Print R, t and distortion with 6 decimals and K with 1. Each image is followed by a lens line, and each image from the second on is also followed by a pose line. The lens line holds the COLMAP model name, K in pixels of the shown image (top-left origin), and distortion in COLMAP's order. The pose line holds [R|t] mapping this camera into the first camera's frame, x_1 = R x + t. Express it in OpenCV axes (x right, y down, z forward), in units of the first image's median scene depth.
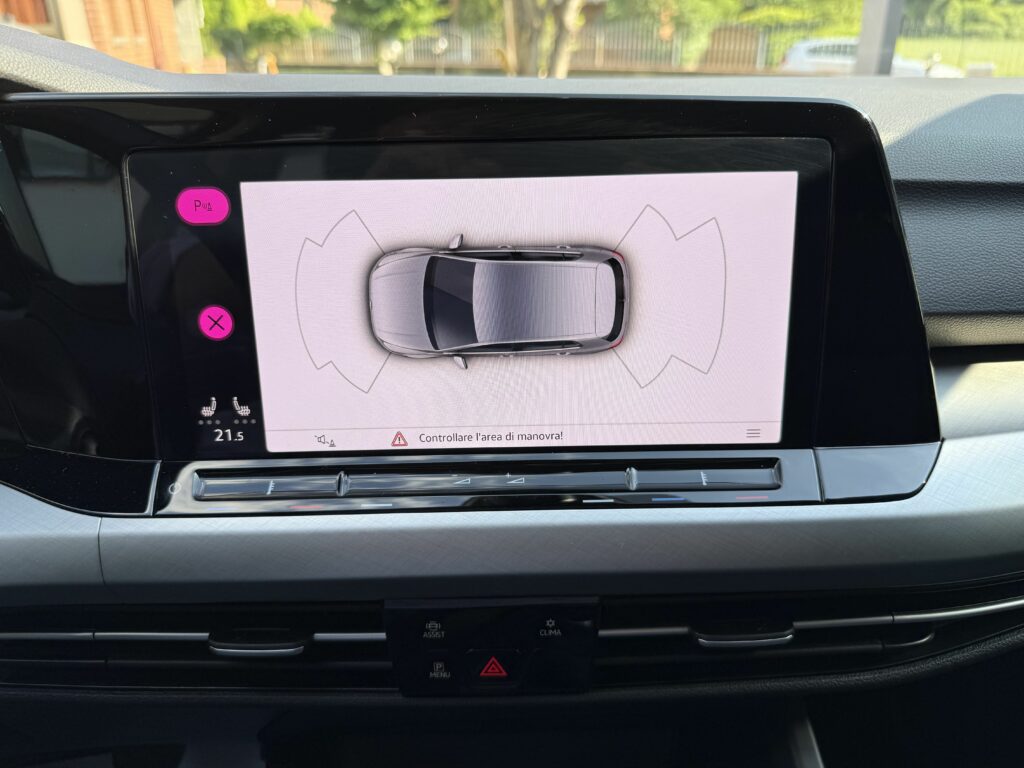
lens RADIAL K [[722.8, 0, 507.2], [0, 722.8, 377.9], [0, 0, 1]] dist [0.003602, -0.025881]
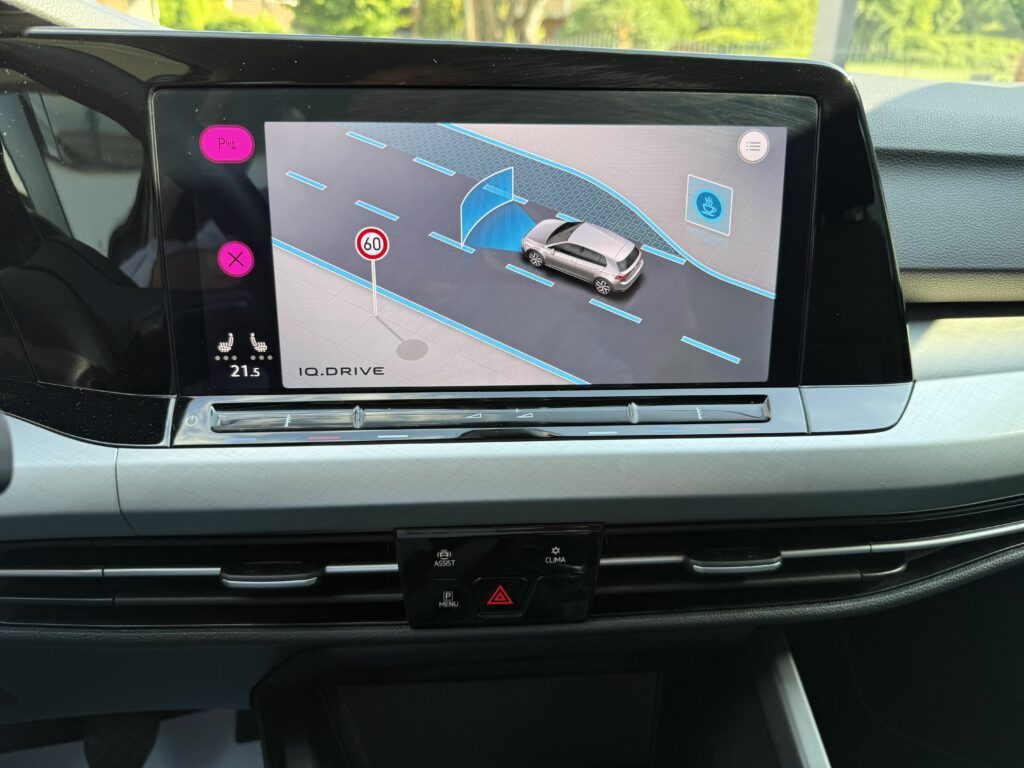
lens RADIAL K [[722.8, 0, 509.8], [0, 722.8, 377.7], [0, 0, 1]] dist [0.003602, -0.025881]
pose [[0.997953, 0.006720, 0.063604, -0.074127], [-0.005688, 0.999849, -0.016404, 0.101985], [-0.063705, 0.016008, 0.997840, -0.047078]]
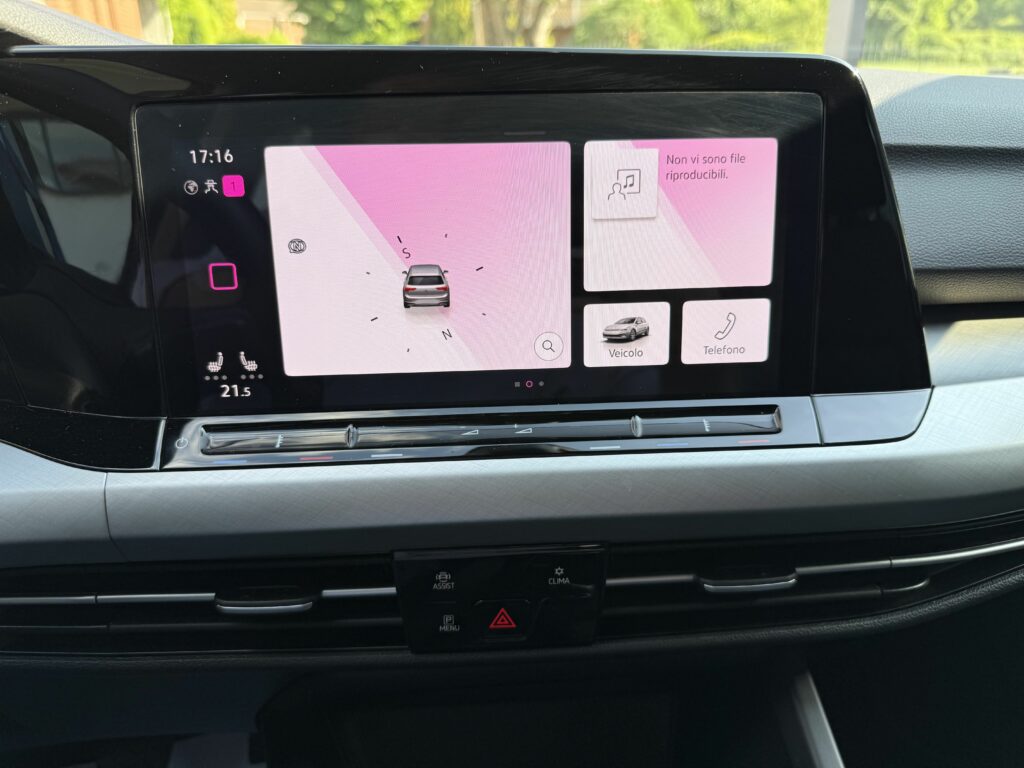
lens RADIAL K [[722.8, 0, 508.1], [0, 722.8, 381.5], [0, 0, 1]] dist [0.003602, -0.025881]
pose [[0.999210, -0.013256, 0.037477, -0.045107], [0.014184, 0.999597, -0.024593, 0.094829], [-0.037136, 0.025106, 0.998995, -0.013293]]
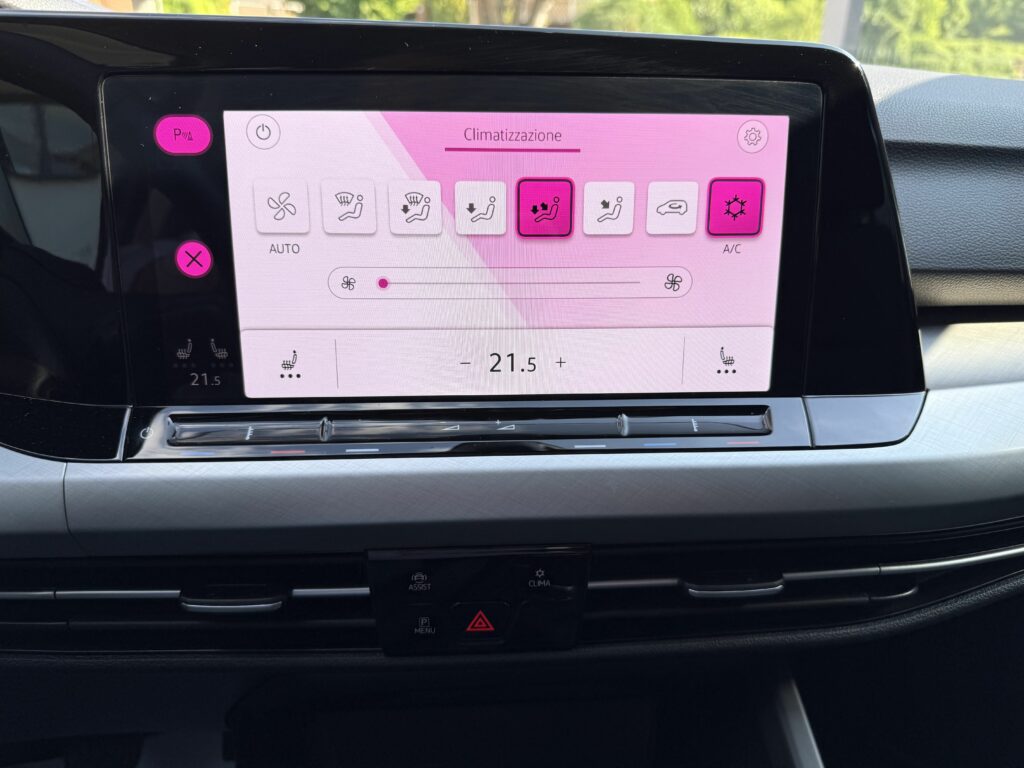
lens RADIAL K [[722.8, 0, 510.8], [0, 722.8, 382.1], [0, 0, 1]] dist [0.003602, -0.025881]
pose [[0.998342, 0.007201, 0.057113, -0.036128], [-0.006148, 0.999808, -0.018604, 0.096598], [-0.057236, 0.018222, 0.998194, 0.023818]]
